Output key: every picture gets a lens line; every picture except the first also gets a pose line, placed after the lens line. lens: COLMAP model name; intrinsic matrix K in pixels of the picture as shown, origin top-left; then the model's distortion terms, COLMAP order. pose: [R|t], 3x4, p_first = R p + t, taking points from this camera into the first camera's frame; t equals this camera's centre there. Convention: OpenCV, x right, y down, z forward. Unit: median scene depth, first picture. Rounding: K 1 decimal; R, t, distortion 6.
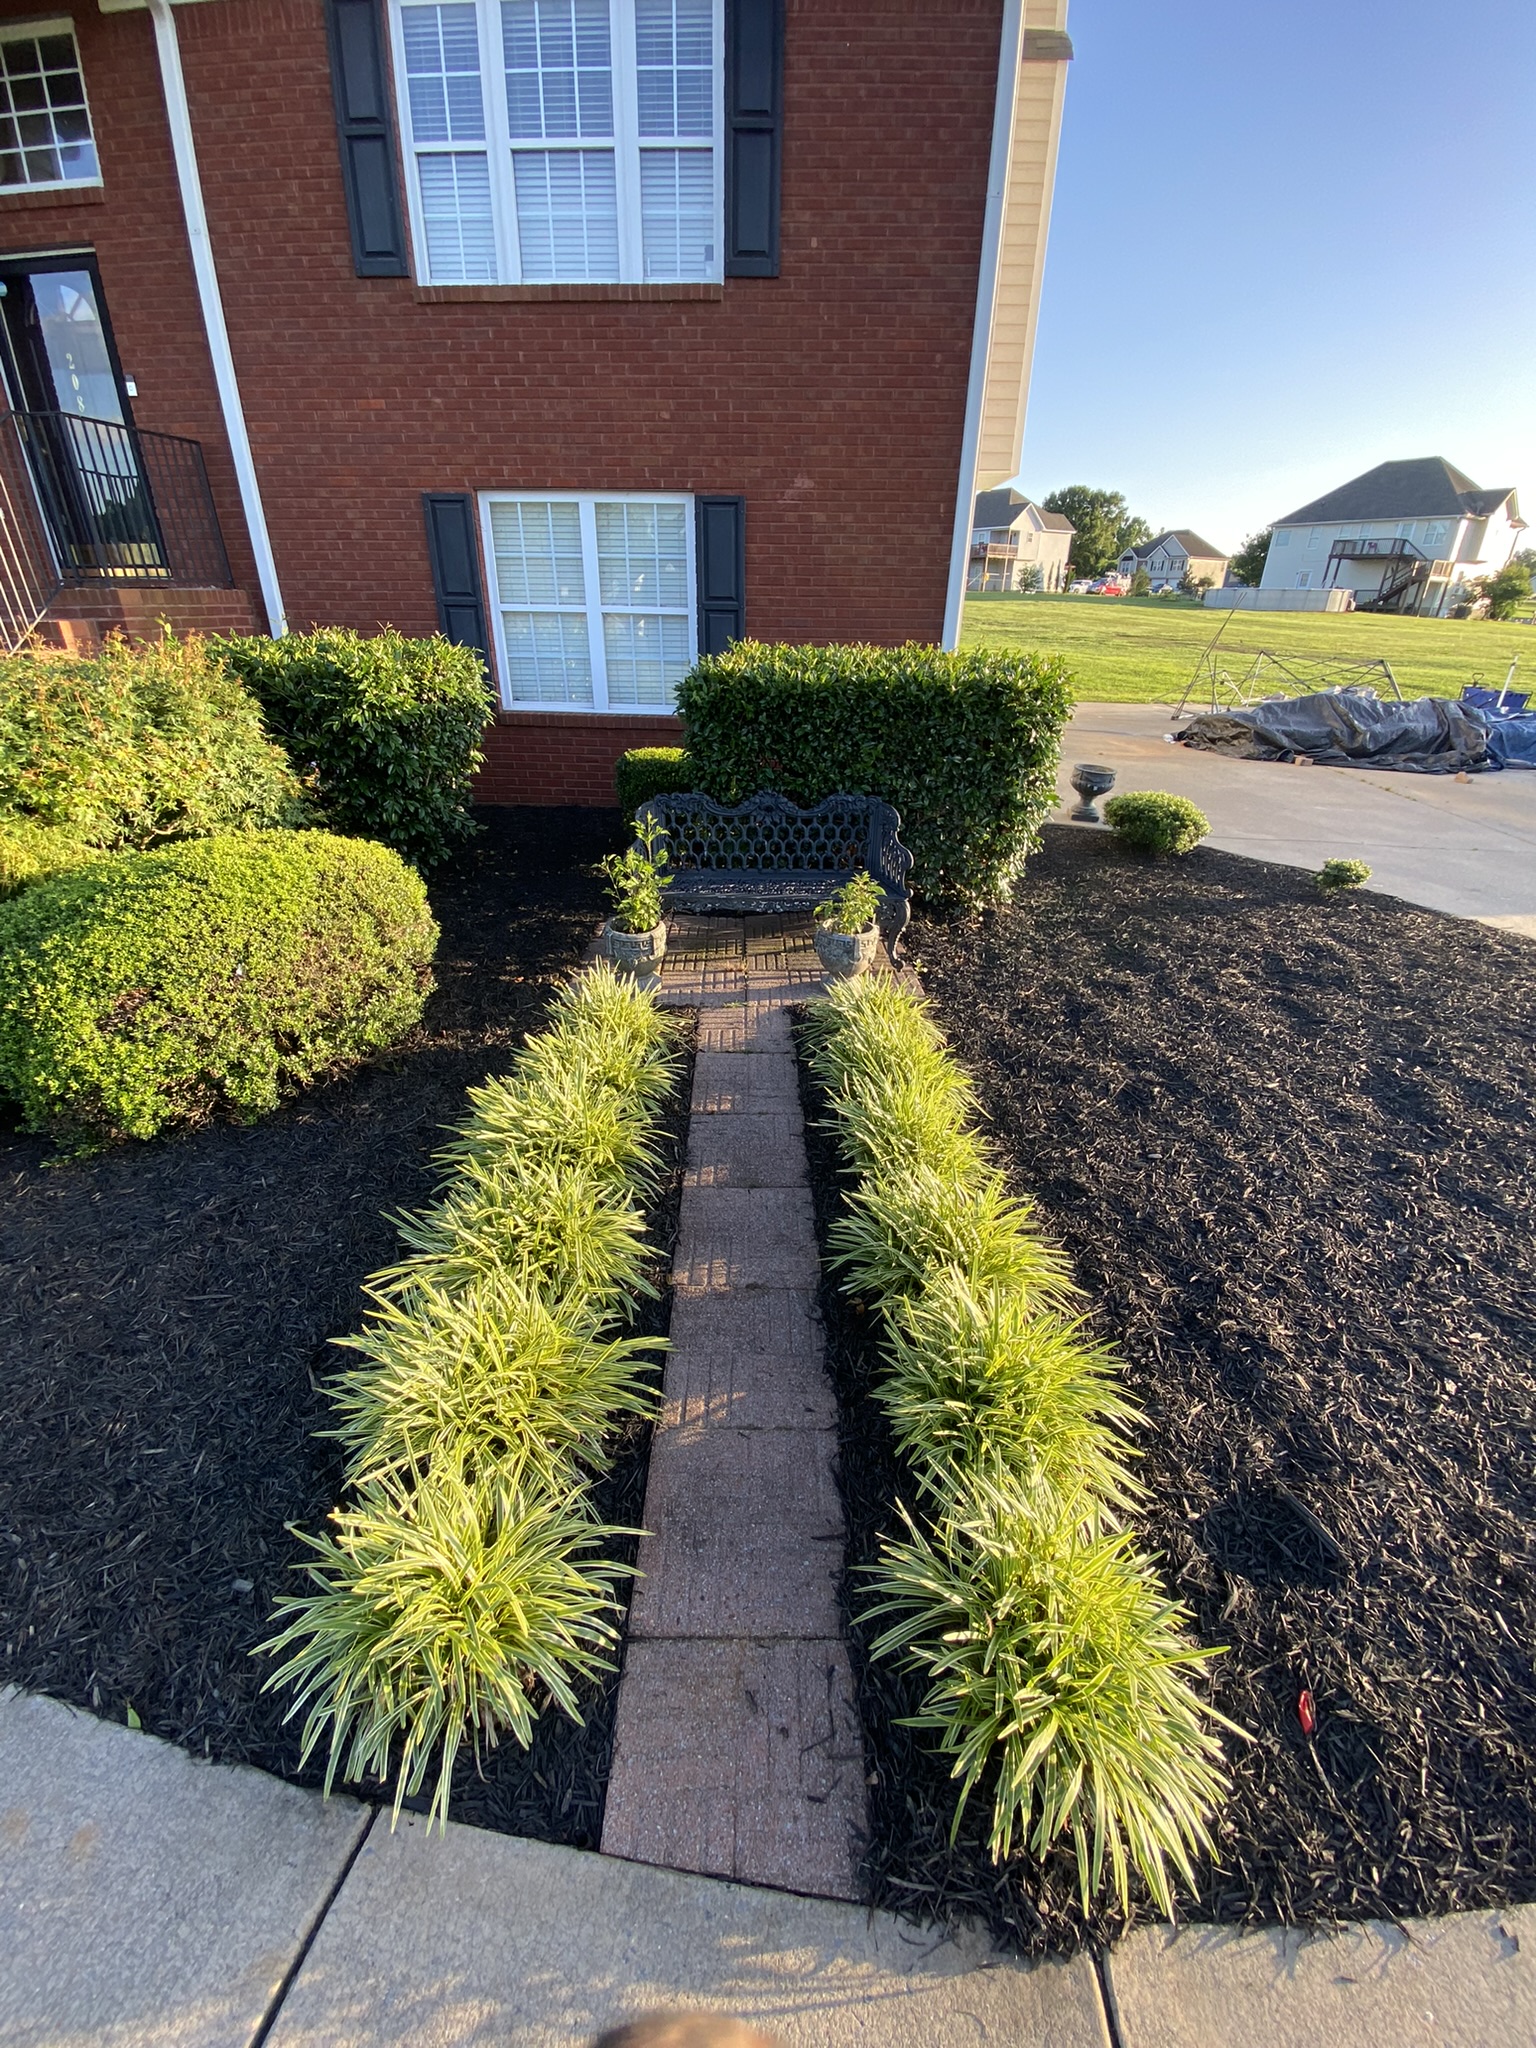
lens RADIAL K [[834.4, 0, 770.4], [0, 834.4, 993.1], [0, 0, 1]] dist [0.035210, -0.029345]
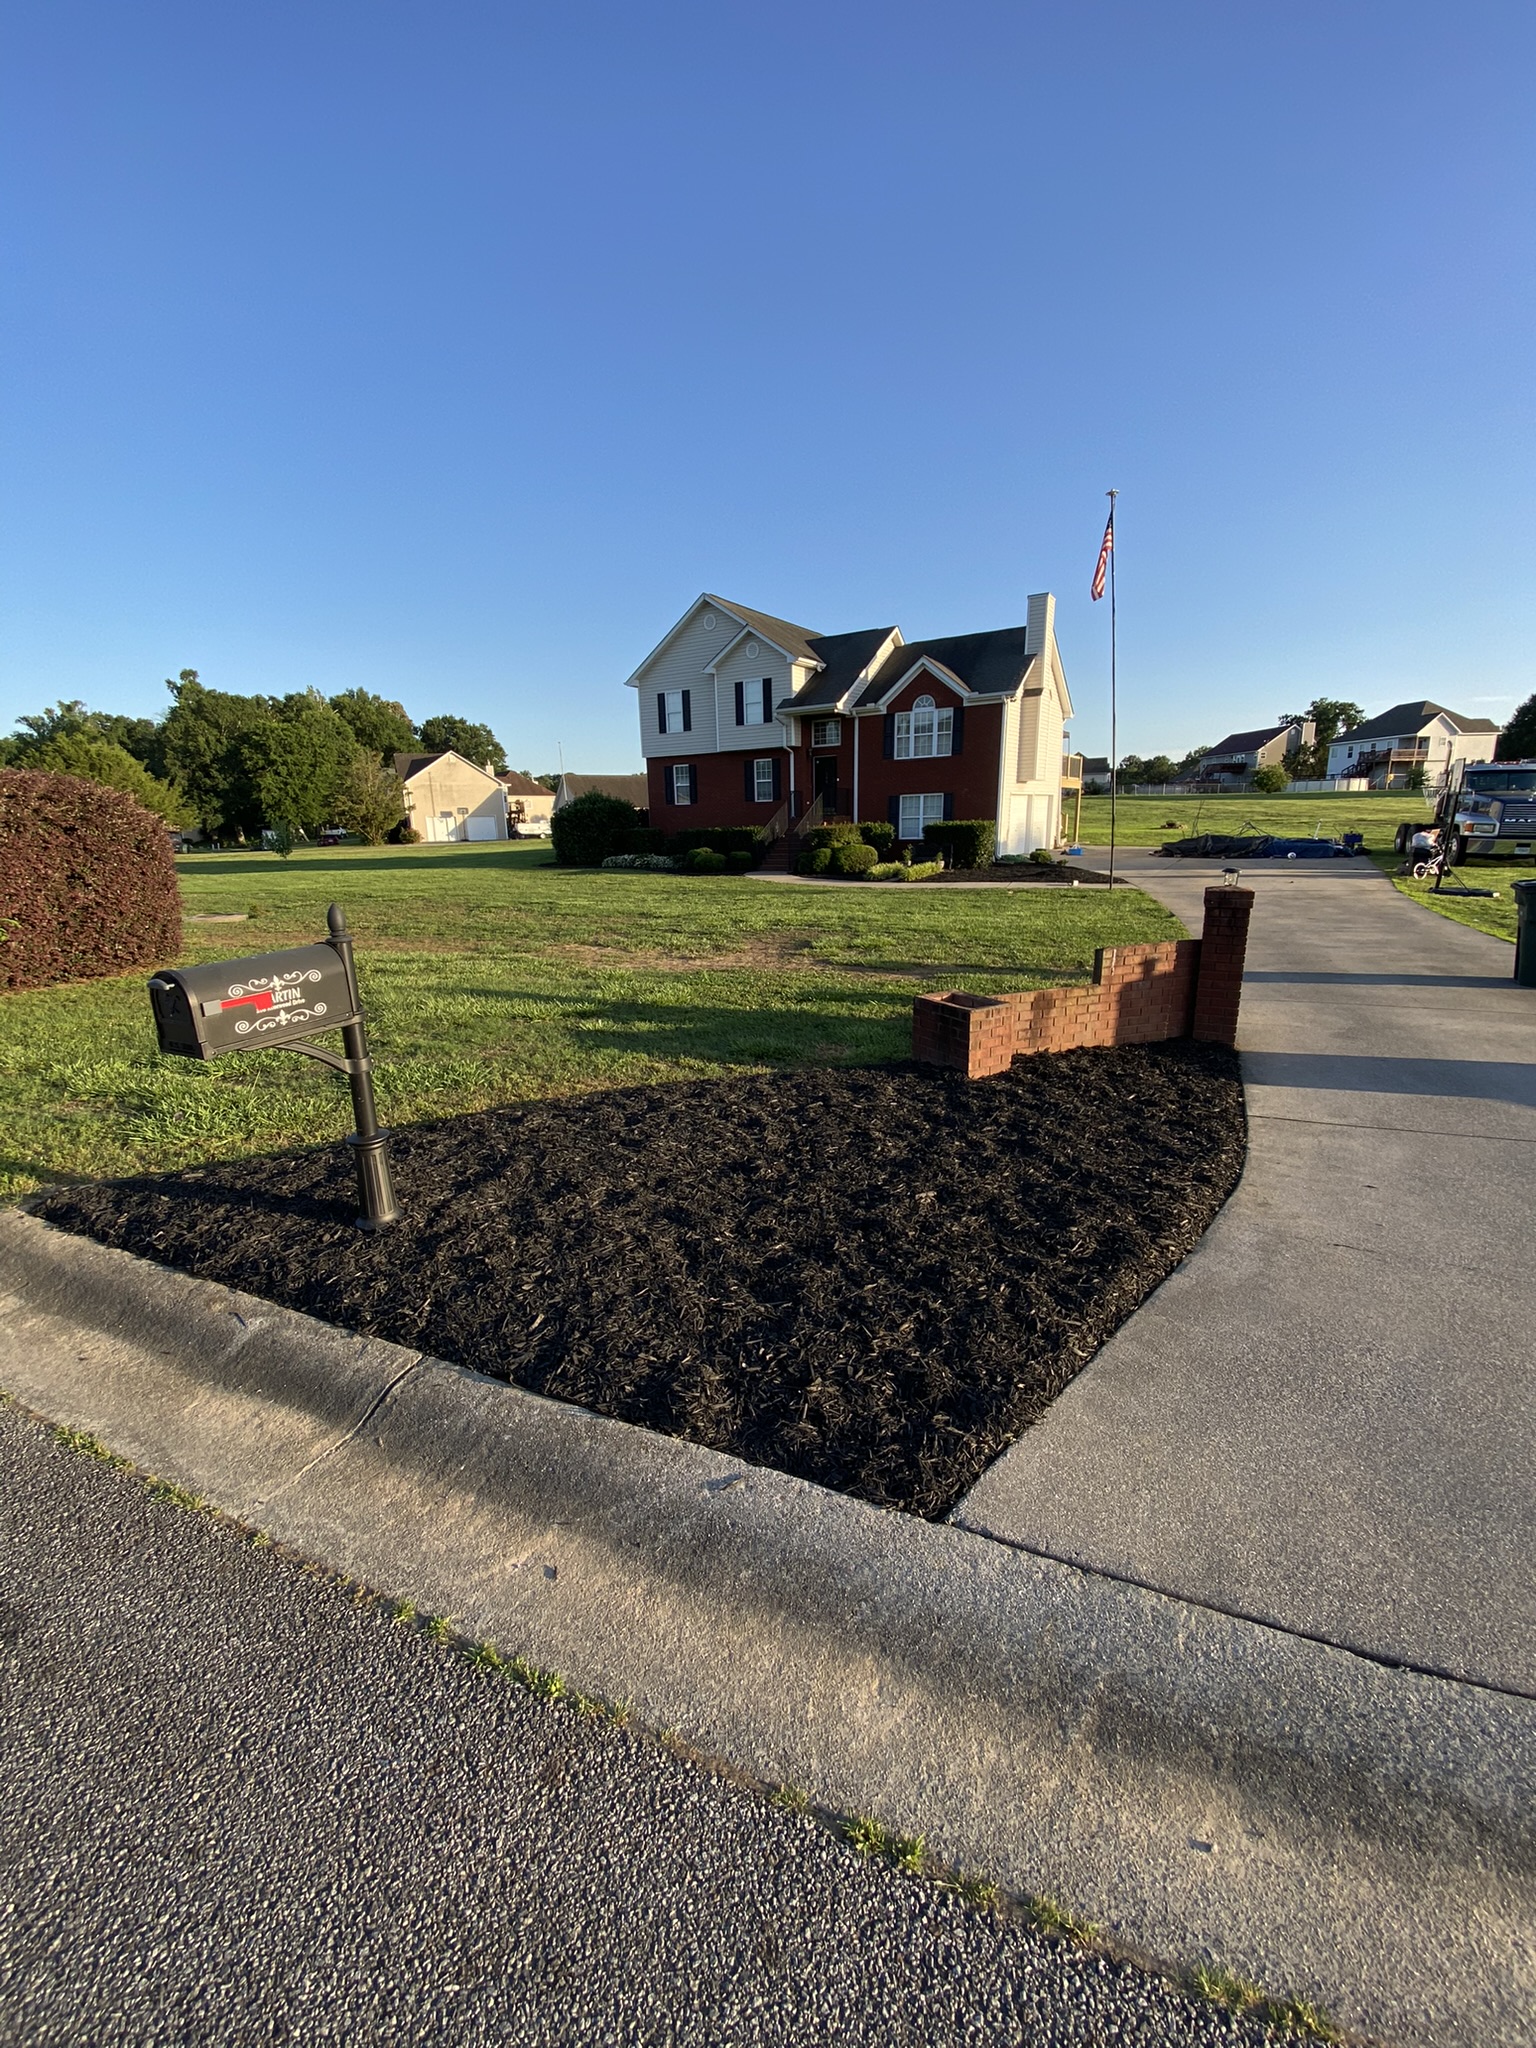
lens RADIAL K [[827.4, 0, 770.5], [0, 827.4, 1034.9], [0, 0, 1]] dist [-0.000087, -0.011144]
pose [[0.871143, 0.086896, -0.483279, 0.747615], [-0.164480, 0.978998, -0.120457, 0.772736], [0.462662, 0.184425, 0.867140, -1.700183]]
